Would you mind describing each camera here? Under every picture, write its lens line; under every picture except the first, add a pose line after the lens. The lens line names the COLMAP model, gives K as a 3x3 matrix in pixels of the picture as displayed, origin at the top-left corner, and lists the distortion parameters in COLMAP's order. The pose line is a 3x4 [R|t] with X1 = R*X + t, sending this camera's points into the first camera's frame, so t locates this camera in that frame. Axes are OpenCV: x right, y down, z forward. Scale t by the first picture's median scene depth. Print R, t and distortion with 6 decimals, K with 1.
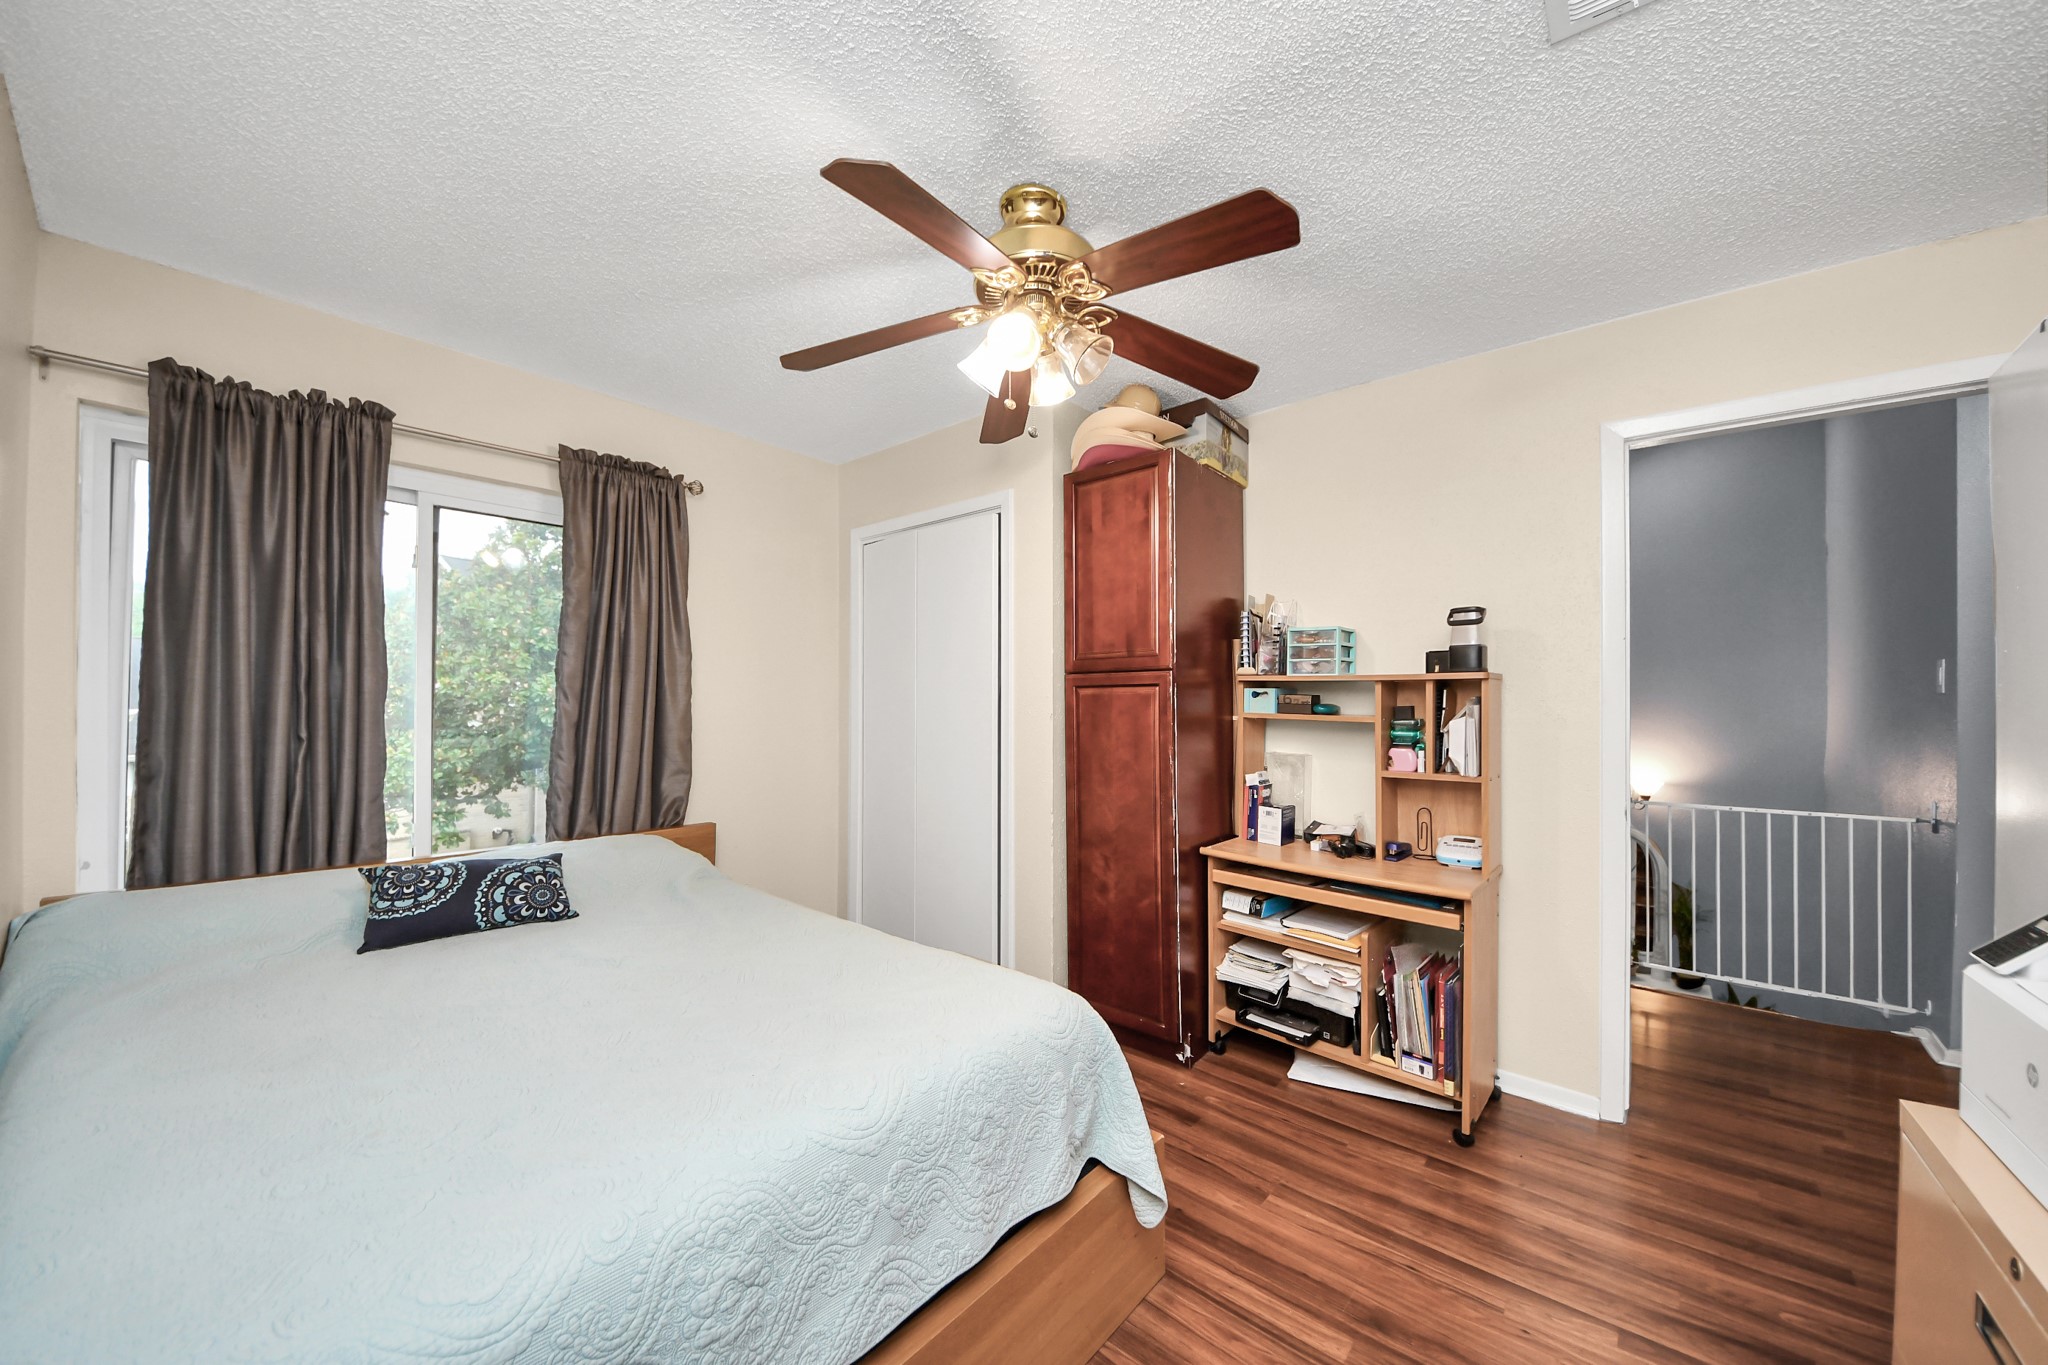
lens RADIAL K [[725.7, 0, 1021.2], [0, 725.7, 690.4], [0, 0, 1]] dist [0.025621, -0.016298]
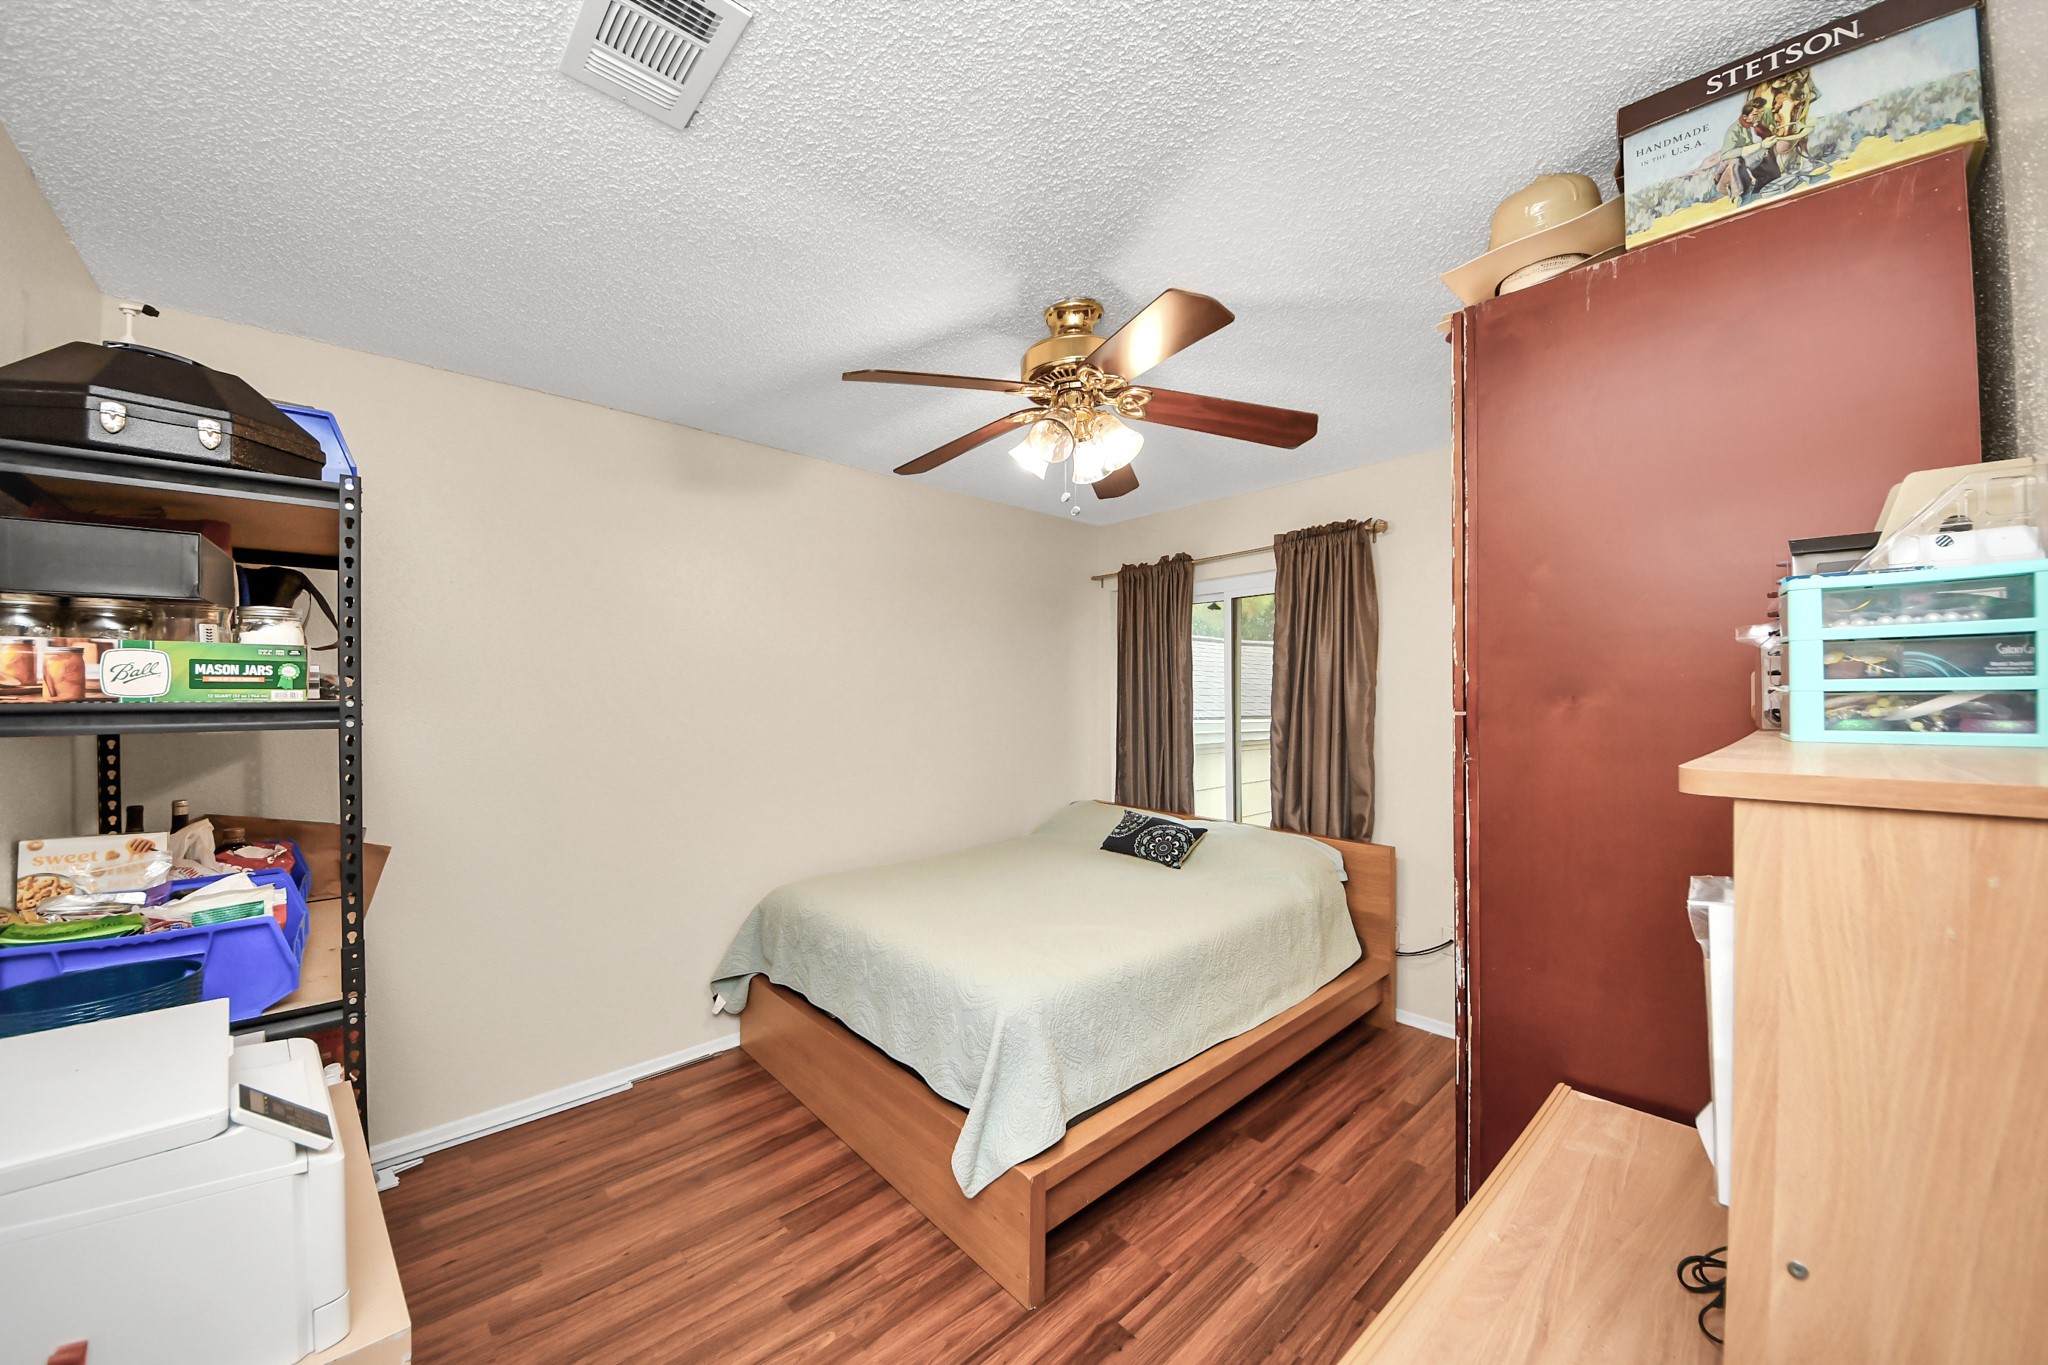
lens RADIAL K [[725.7, 0, 1021.2], [0, 725.7, 690.4], [0, 0, 1]] dist [0.025621, -0.016298]
pose [[-0.128950, -0.003186, -0.991646, 0.993638], [0.016049, 0.999857, -0.005299, -0.064954], [0.991521, -0.016598, -0.128881, 0.918439]]
